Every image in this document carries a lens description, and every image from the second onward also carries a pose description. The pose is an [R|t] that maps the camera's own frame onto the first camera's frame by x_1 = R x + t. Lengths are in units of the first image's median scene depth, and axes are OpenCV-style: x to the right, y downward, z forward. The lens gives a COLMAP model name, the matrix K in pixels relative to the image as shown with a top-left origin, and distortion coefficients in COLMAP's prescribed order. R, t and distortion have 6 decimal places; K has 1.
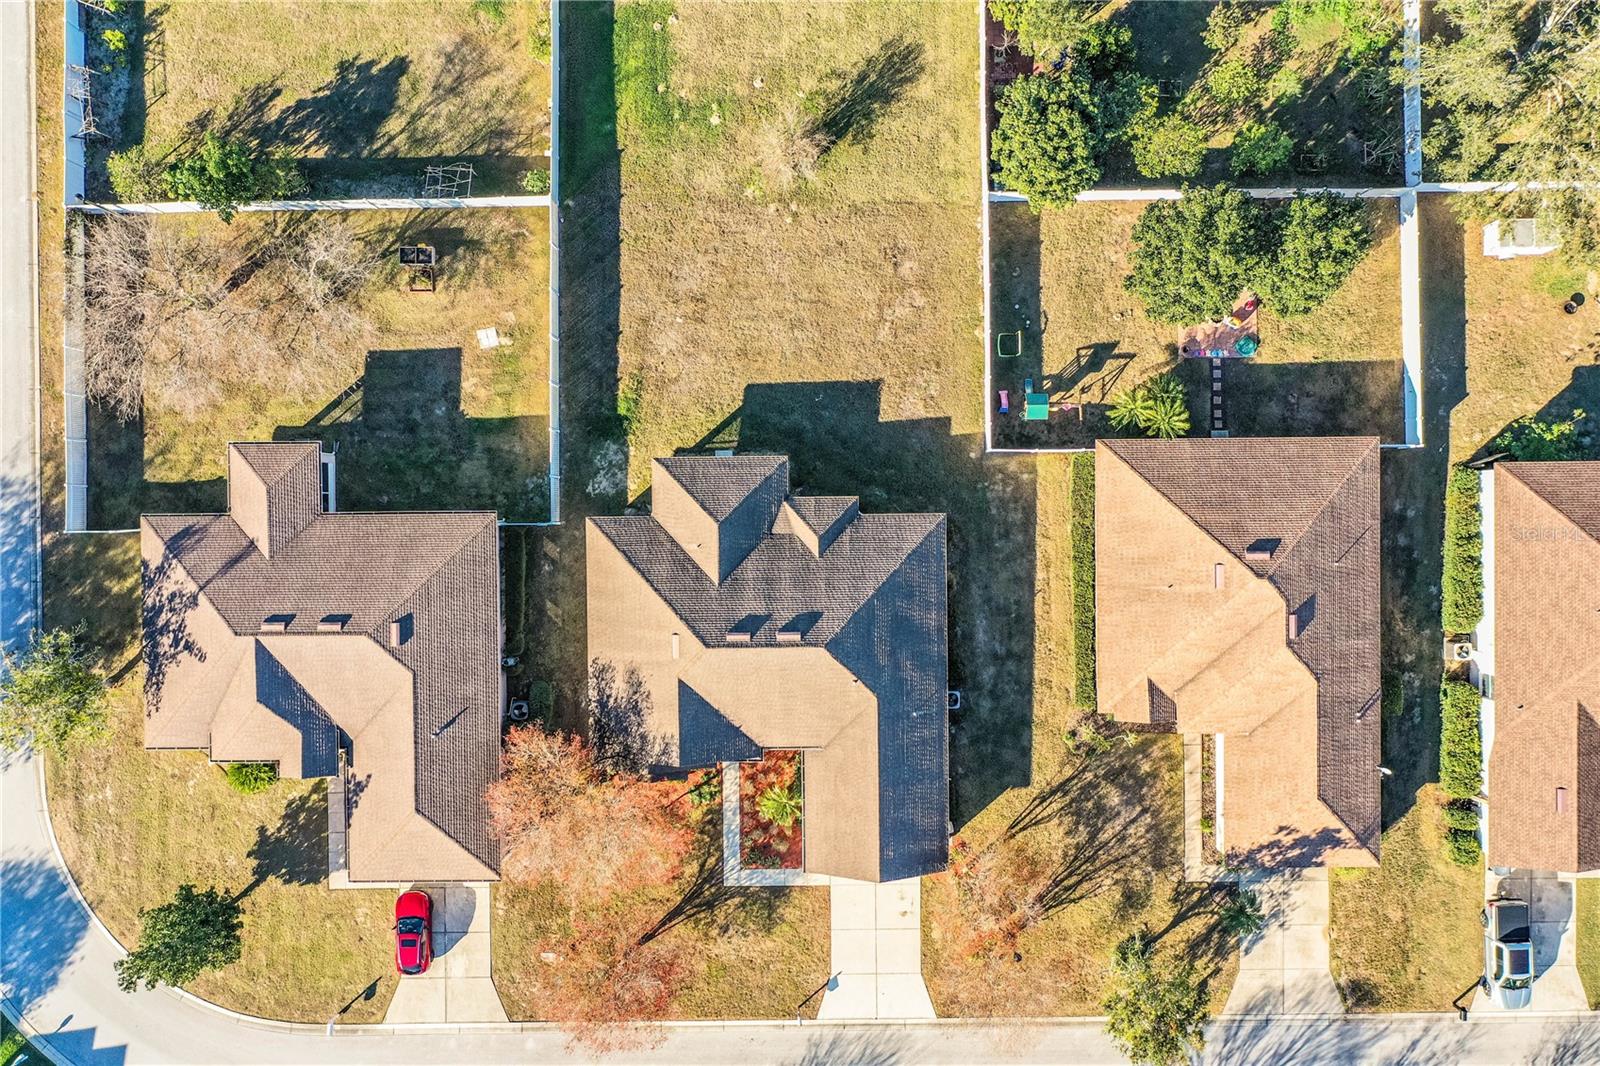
lens RADIAL K [[1260.6, 0, 804.2], [0, 1260.6, 532.0], [0, 0, 1]] dist [-0.001501, 0.000202]
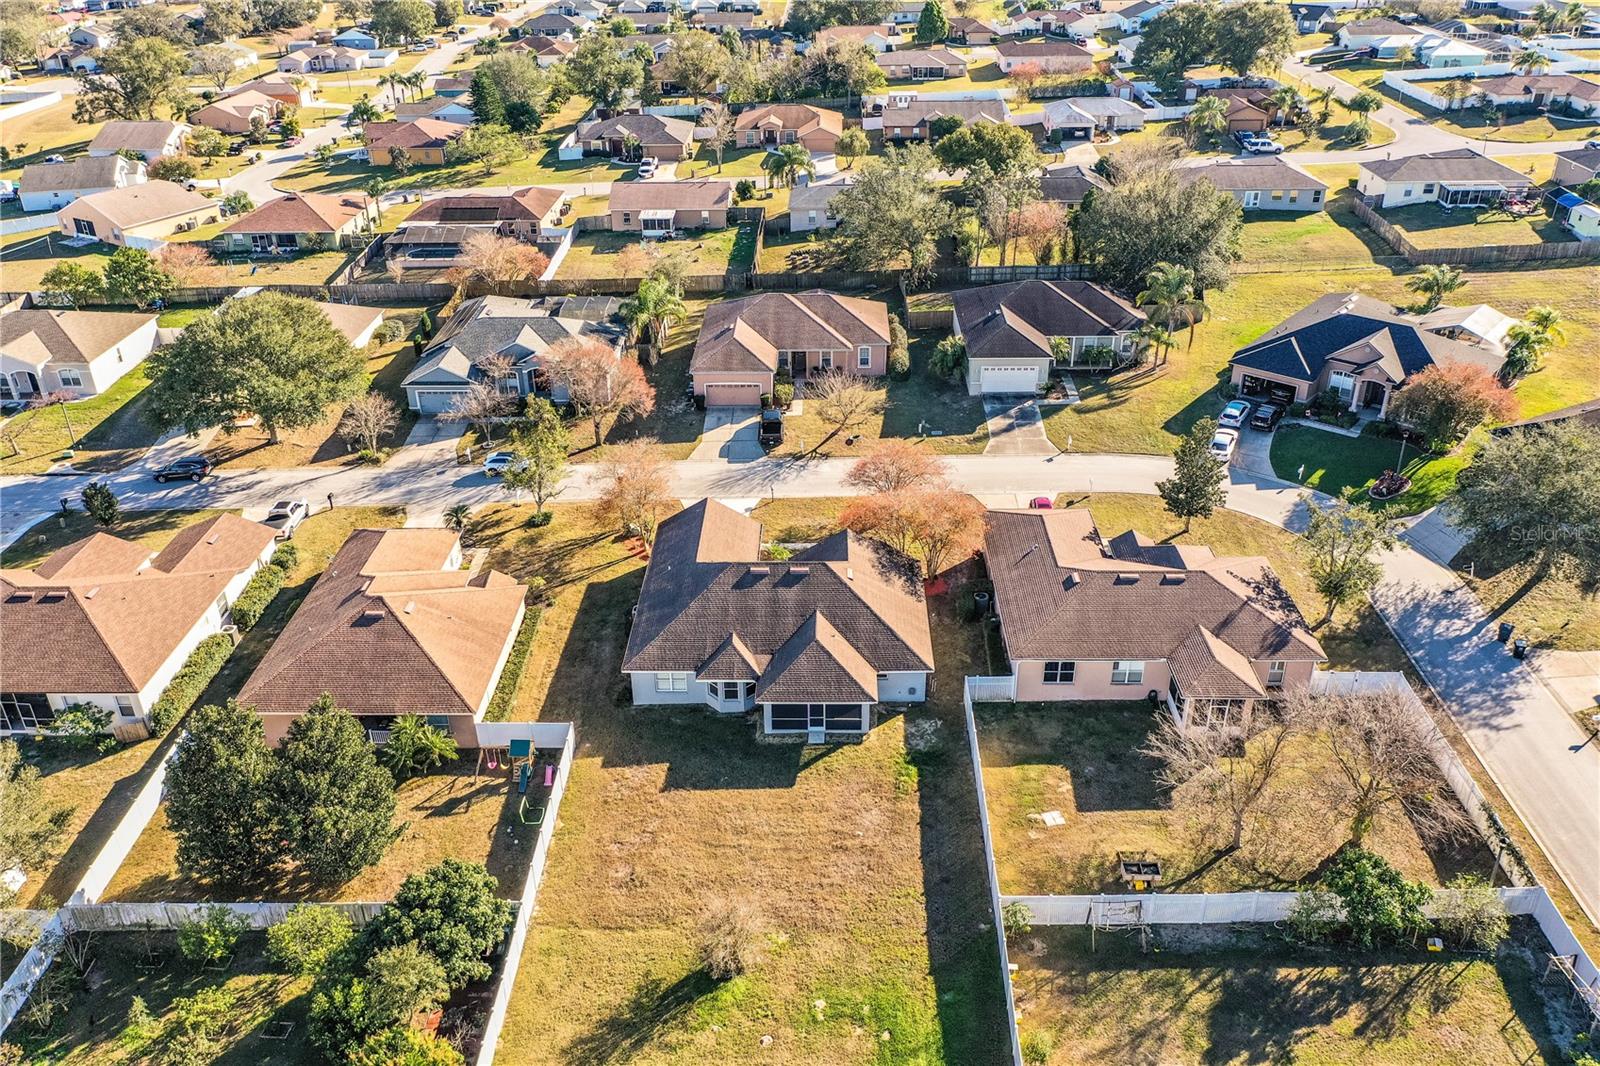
lens RADIAL K [[1260.6, 0, 790.3], [0, 1260.6, 517.2], [0, 0, 1]] dist [-0.001501, 0.000202]
pose [[-0.998787, 0.009694, 0.048275, -0.095532], [0.037409, -0.488082, 0.871996, -0.908233], [0.032015, 0.872744, 0.487128, 0.306508]]
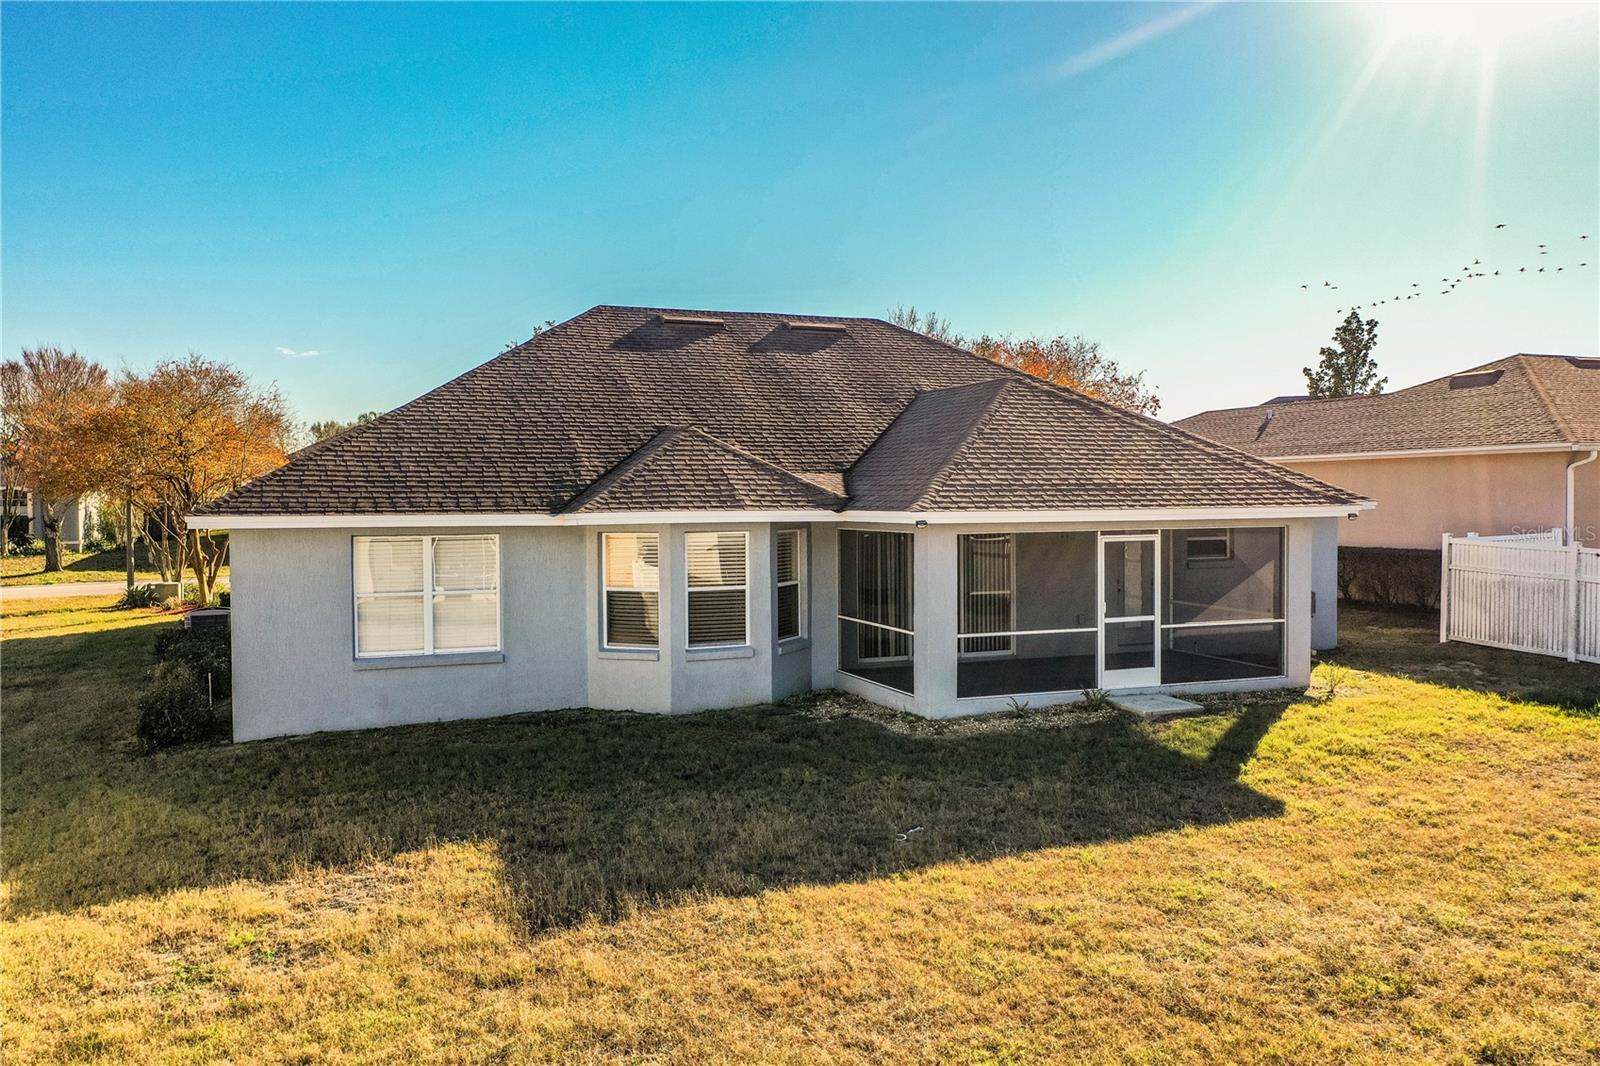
lens RADIAL K [[1260.6, 0, 791.5], [0, 1260.6, 536.1], [0, 0, 1]] dist [-0.001501, 0.000202]
pose [[-0.935231, 0.028687, -0.352874, 0.085596], [-0.353828, -0.041463, 0.934391, -0.257900], [0.012174, 0.998728, 0.048928, 0.953315]]
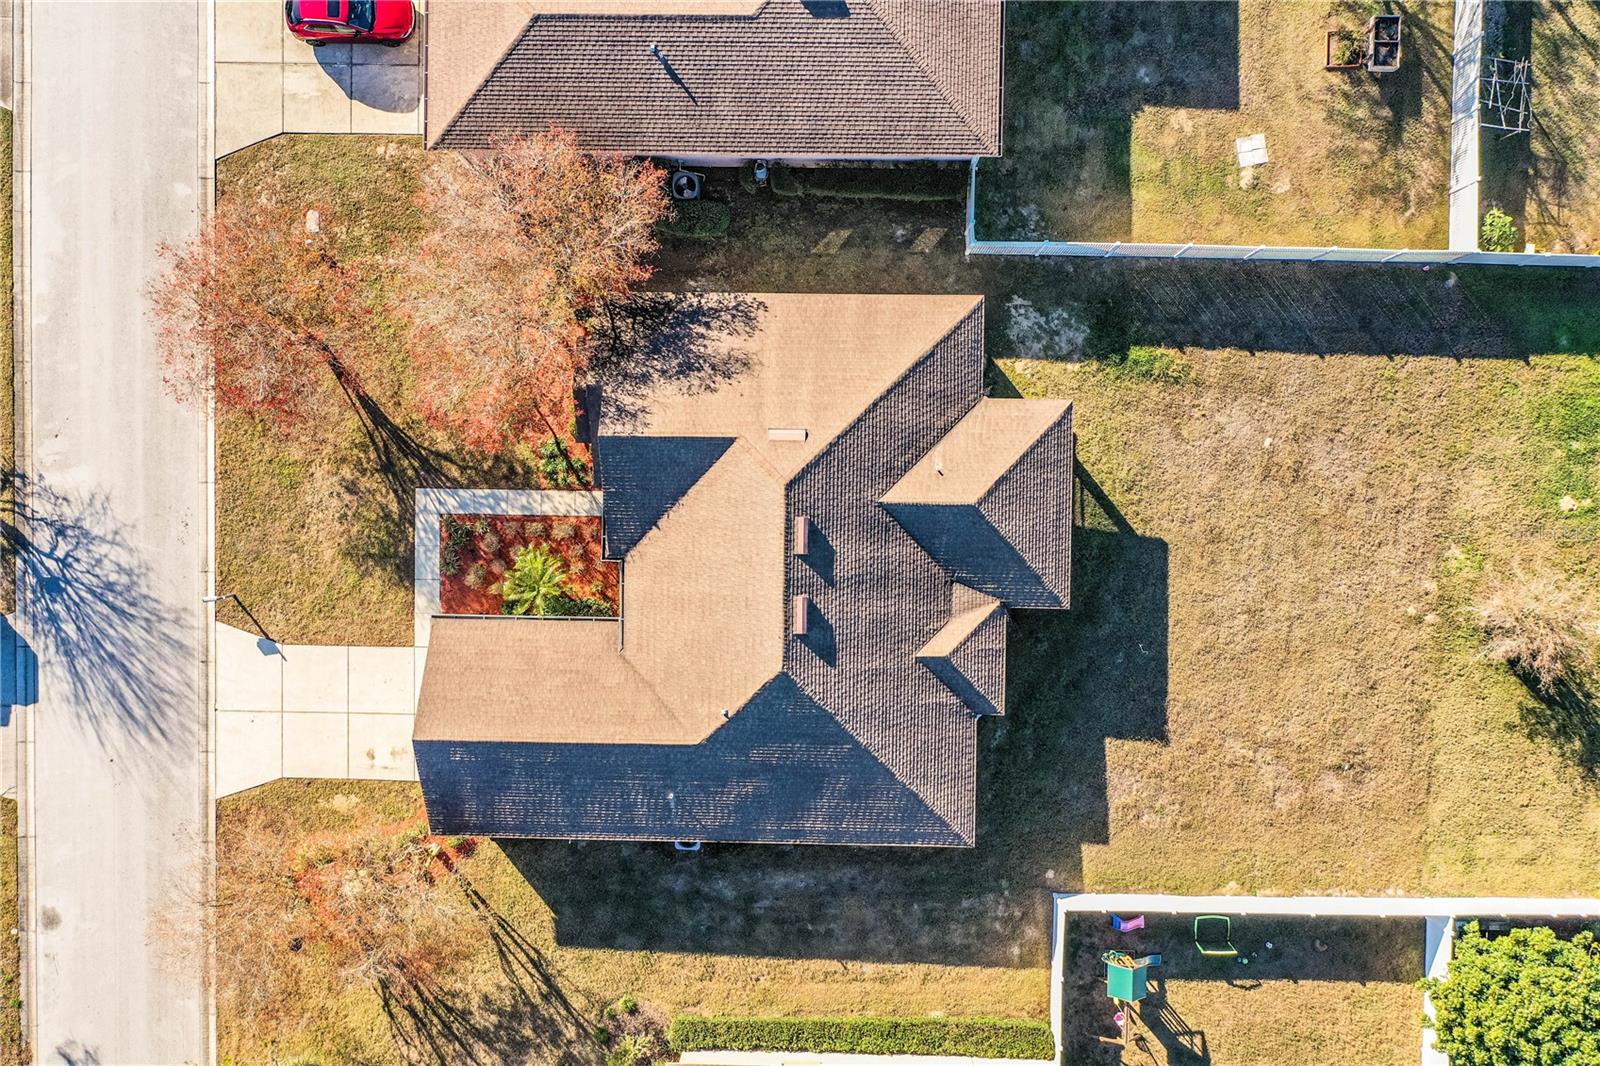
lens RADIAL K [[1260.6, 0, 799.9], [0, 1260.6, 529.1], [0, 0, 1]] dist [-0.001501, 0.000202]
pose [[-0.024609, 0.999116, 0.034083, -0.070296], [-0.999673, -0.024831, 0.006118, 0.073129], [0.006959, -0.033922, 0.999400, 0.334746]]
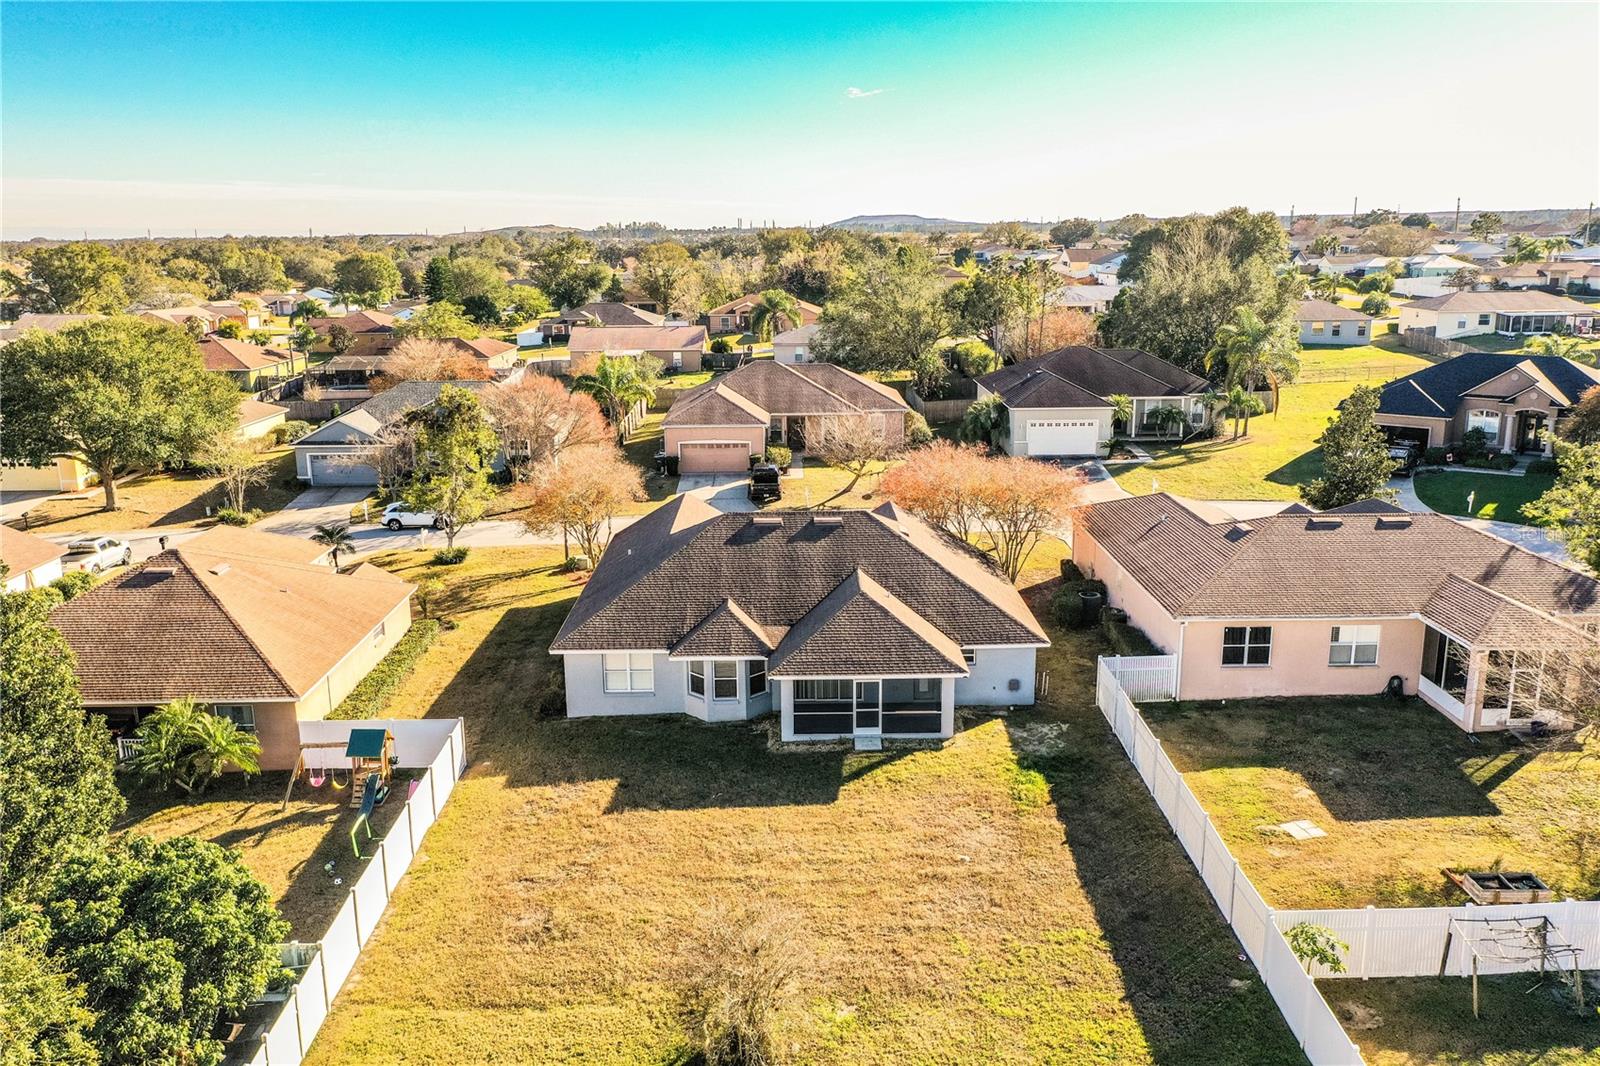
lens RADIAL K [[1260.6, 0, 794.0], [0, 1260.6, 516.1], [0, 0, 1]] dist [-0.001501, 0.000202]
pose [[-0.999729, 0.021291, 0.009437, -0.034365], [0.004105, -0.237777, 0.971311, -0.664434], [0.022924, 0.971086, 0.237625, 0.727558]]
